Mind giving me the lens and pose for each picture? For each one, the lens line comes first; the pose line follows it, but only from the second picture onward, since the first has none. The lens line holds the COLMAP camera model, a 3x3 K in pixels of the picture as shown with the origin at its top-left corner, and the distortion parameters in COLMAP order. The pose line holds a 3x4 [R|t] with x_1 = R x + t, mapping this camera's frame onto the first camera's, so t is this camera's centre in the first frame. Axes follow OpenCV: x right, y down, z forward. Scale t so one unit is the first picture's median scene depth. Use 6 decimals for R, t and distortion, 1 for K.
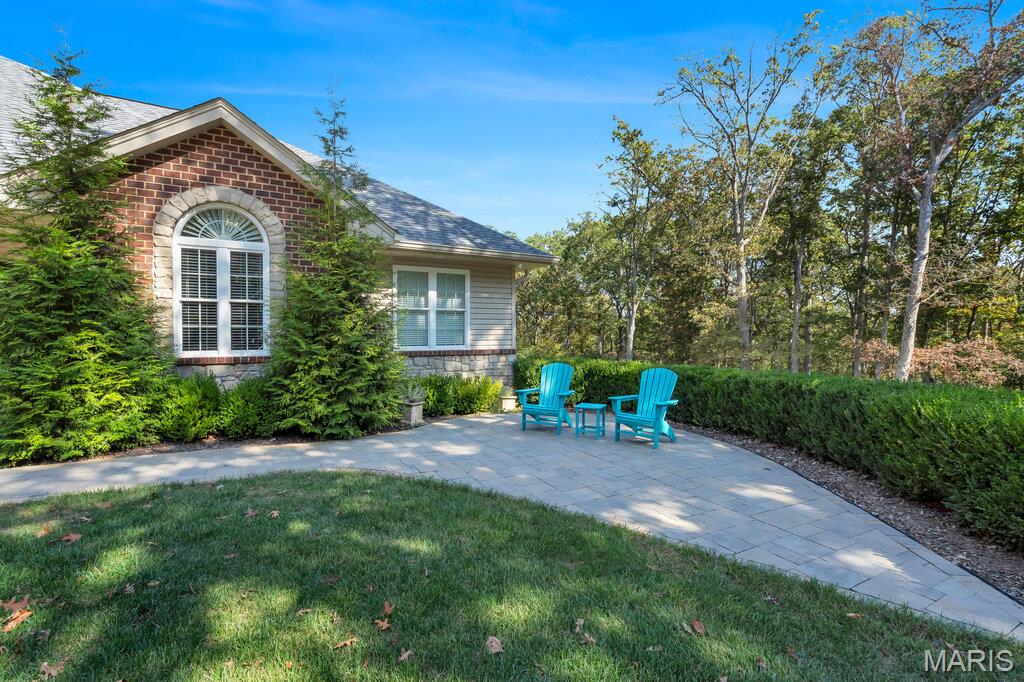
lens RADIAL K [[470.1, 0, 512.0], [0, 470.1, 341.0], [0, 0, 1]] dist [0.000682, 0.000221]
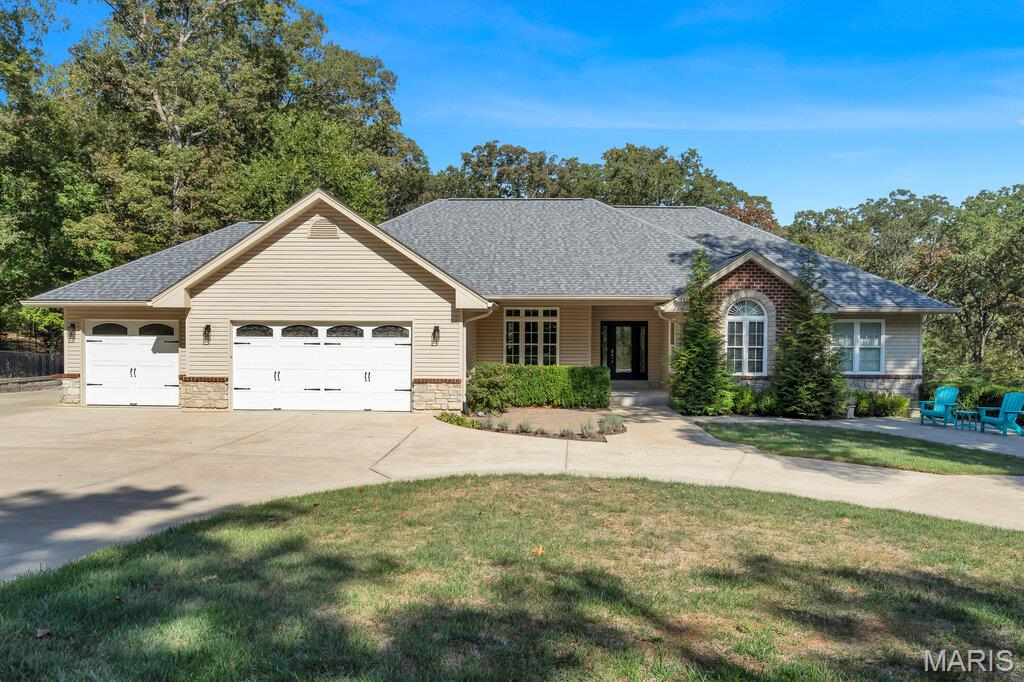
lens RADIAL K [[727.3, 0, 512.0], [0, 727.3, 341.0], [0, 0, 1]] dist [0.014279, 0.000493]
pose [[0.860156, 0.011340, -0.509905, 0.091460], [-0.013007, 0.999915, 0.000295, -0.095048], [0.509865, 0.006379, 0.860231, -2.025330]]
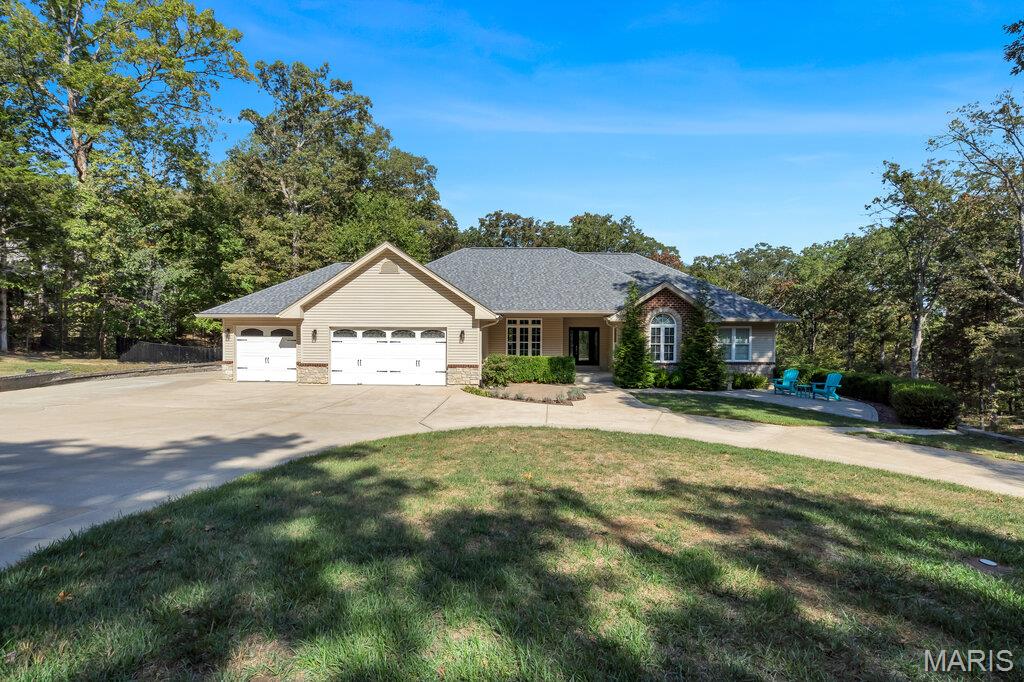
lens RADIAL K [[470.1, 0, 512.0], [0, 470.1, 341.0], [0, 0, 1]] dist [0.000682, 0.000221]
pose [[0.860718, 0.012834, -0.508921, 0.089575], [-0.013580, 0.999905, 0.002247, -0.095092], [0.508901, 0.004977, 0.860810, -2.022248]]
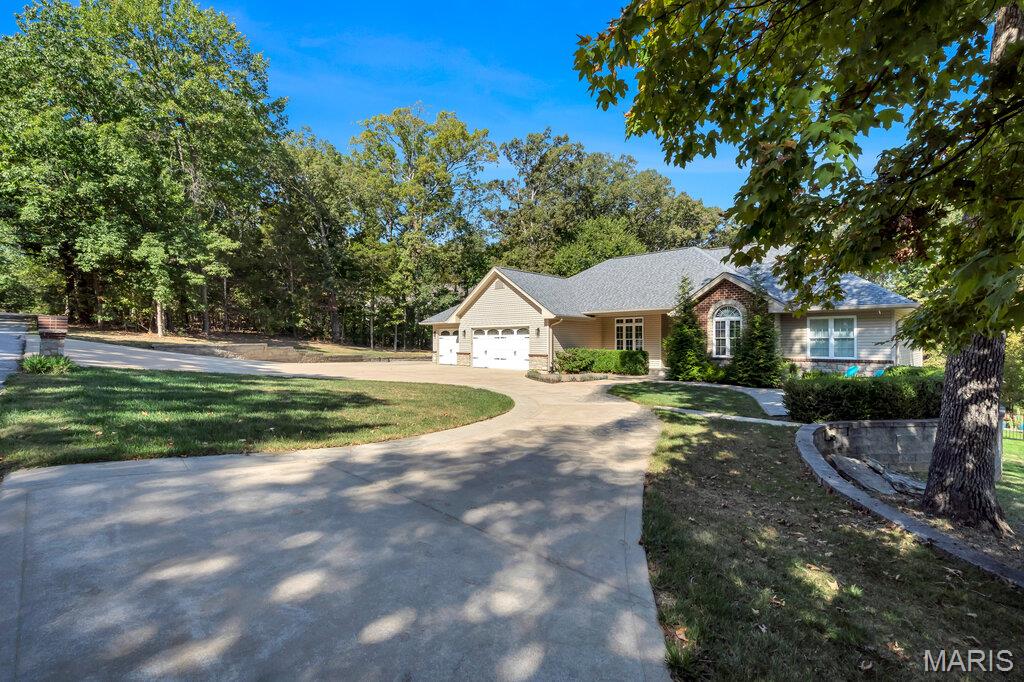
lens RADIAL K [[470.1, 0, 512.0], [0, 470.1, 341.0], [0, 0, 1]] dist [0.000682, 0.000221]
pose [[0.277227, -0.002799, -0.960800, 1.730736], [-0.017195, 0.999821, -0.007874, -0.021683], [0.960651, 0.018703, 0.277129, -1.034020]]
